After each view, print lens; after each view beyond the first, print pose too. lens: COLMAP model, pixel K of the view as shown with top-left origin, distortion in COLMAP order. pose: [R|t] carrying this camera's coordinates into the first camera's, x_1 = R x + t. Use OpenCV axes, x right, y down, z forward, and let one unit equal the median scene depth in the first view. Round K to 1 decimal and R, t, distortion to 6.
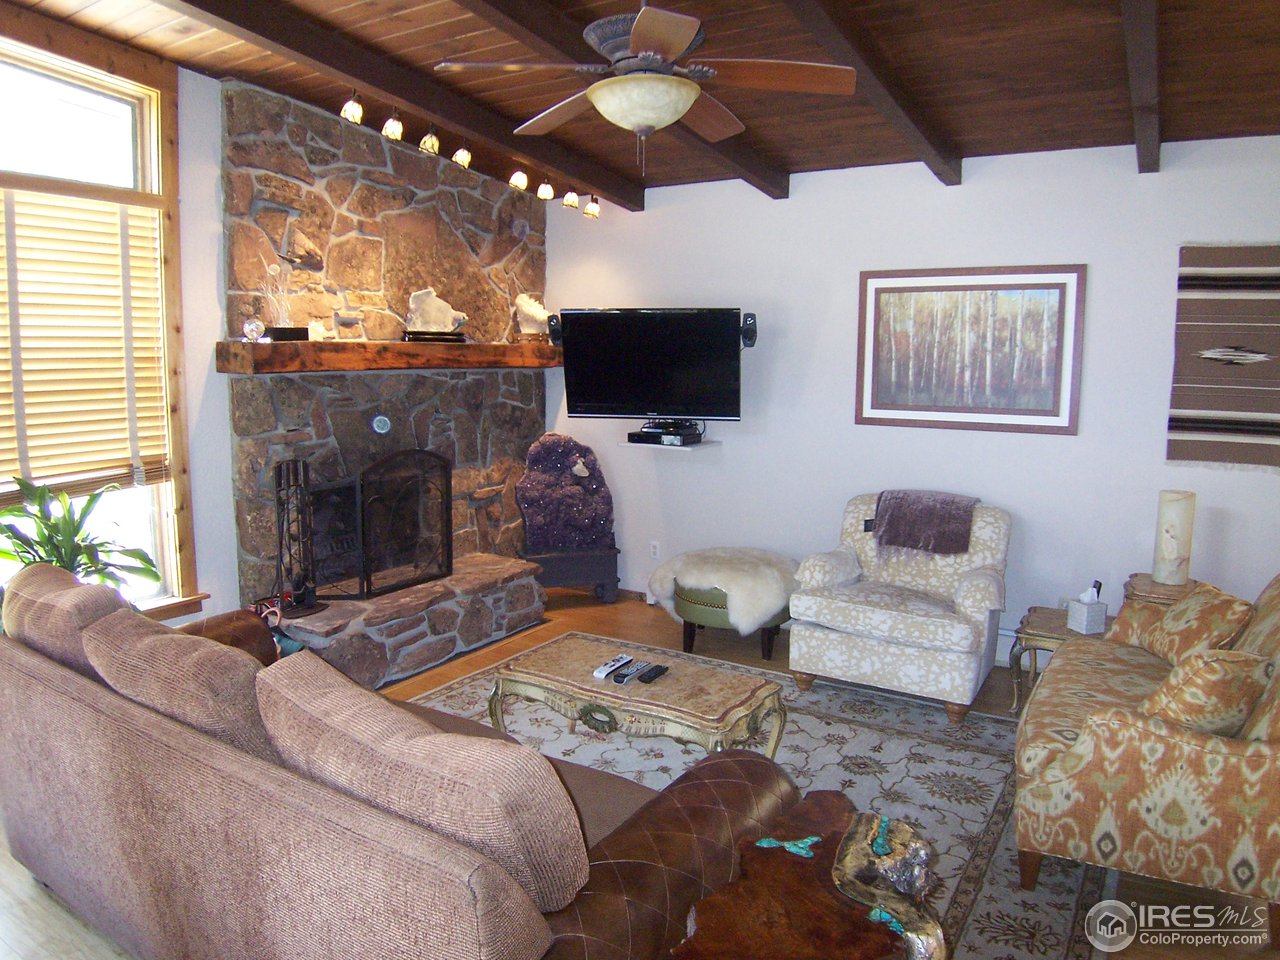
lens RADIAL K [[874.6, 0, 626.0], [0, 874.6, 480.4], [0, 0, 1]] dist [-0.094247, 0.009149]
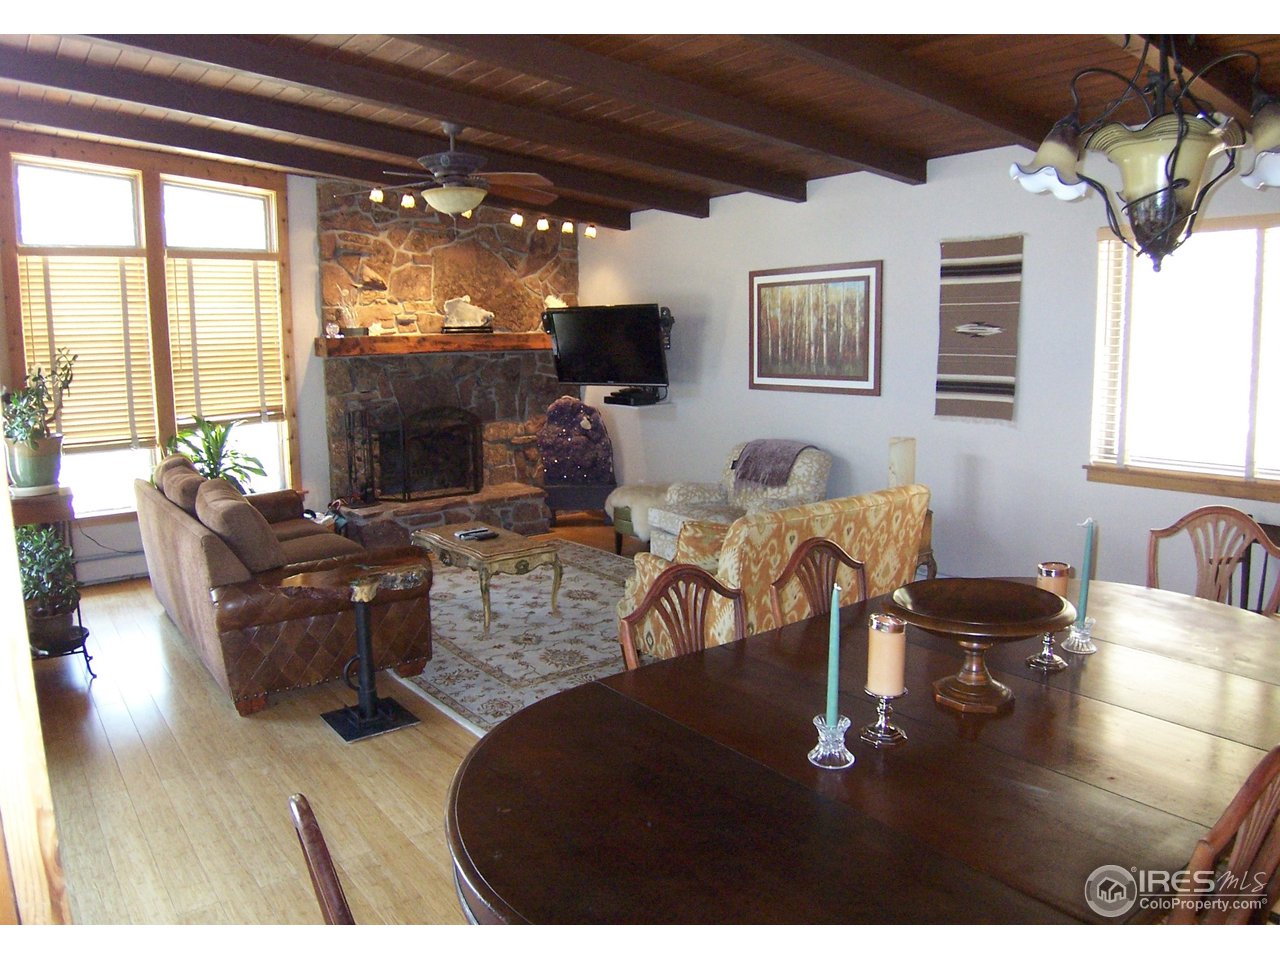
lens RADIAL K [[891.4, 0, 619.3], [0, 891.4, 472.3], [0, 0, 1]] dist [-0.099313, 0.004602]
pose [[0.935433, 0.032706, -0.351989, 0.667742], [-0.028388, 0.999445, 0.017423, 0.050521], [0.352363, -0.006306, 0.935842, -0.376859]]
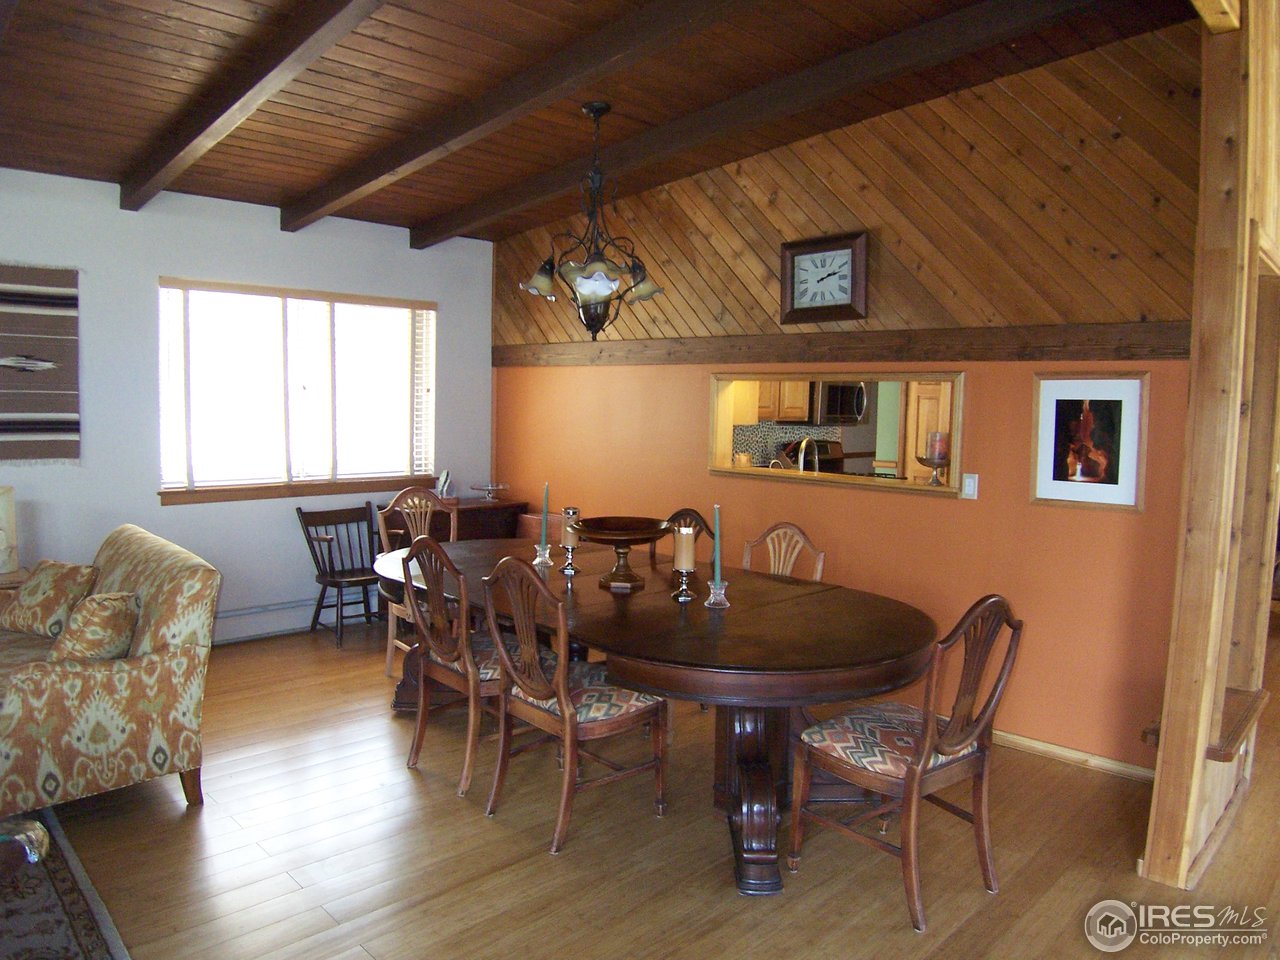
lens RADIAL K [[874.6, 0, 626.0], [0, 874.6, 480.4], [0, 0, 1]] dist [-0.094247, 0.009149]
pose [[0.234744, -0.087009, 0.968155, -0.173591], [0.114442, 0.991533, 0.061362, 0.029160], [-0.965297, 0.096393, 0.242714, -0.039605]]
